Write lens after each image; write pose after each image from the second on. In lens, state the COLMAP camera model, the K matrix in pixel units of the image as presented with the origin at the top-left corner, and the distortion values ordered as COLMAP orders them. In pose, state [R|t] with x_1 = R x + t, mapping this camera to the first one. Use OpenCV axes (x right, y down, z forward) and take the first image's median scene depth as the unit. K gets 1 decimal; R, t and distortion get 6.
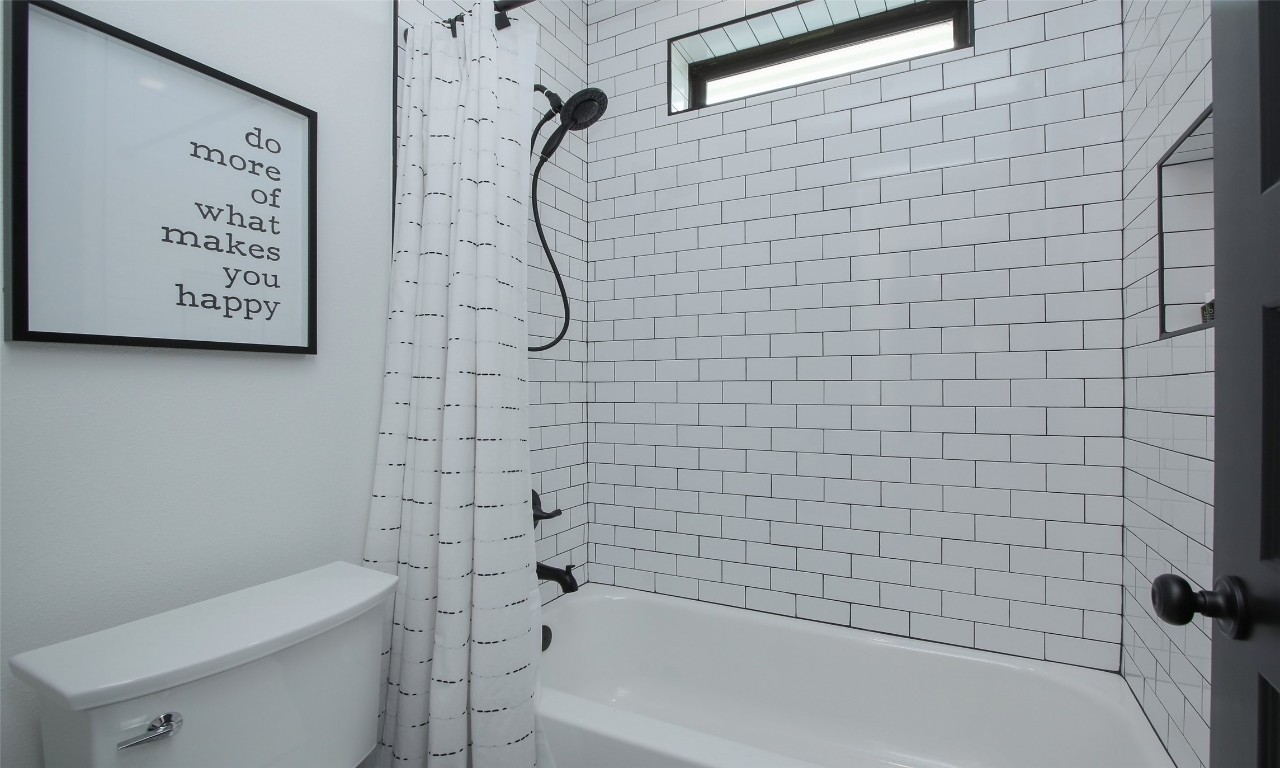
lens RADIAL K [[594.1, 0, 631.4], [0, 594.1, 384.8], [0, 0, 1]] dist [-0.005355, -0.000273]
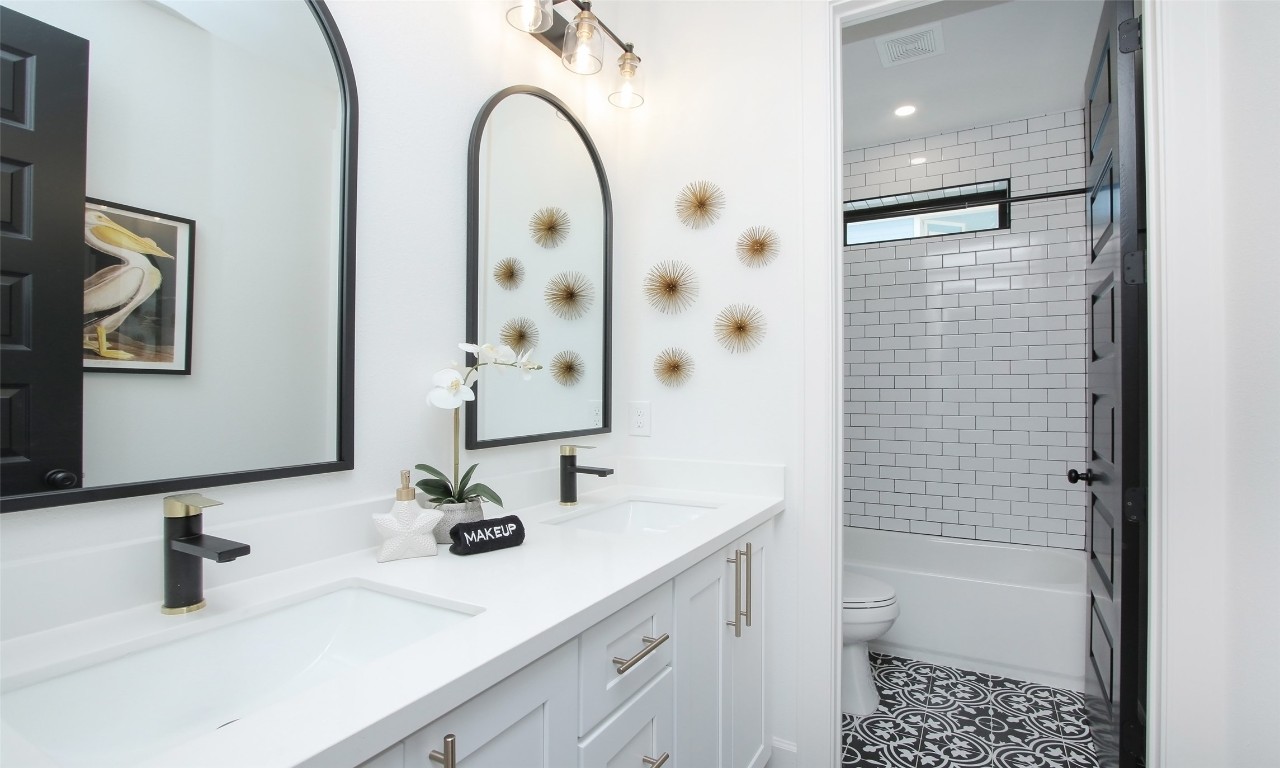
lens RADIAL K [[594.1, 0, 649.6], [0, 594.1, 384.3], [0, 0, 1]] dist [-0.005355, -0.000273]
pose [[0.999991, -0.003418, -0.002413, -0.587312], [0.003426, 0.999989, 0.003313, -0.077747], [0.002402, -0.003322, 0.999992, -0.926878]]
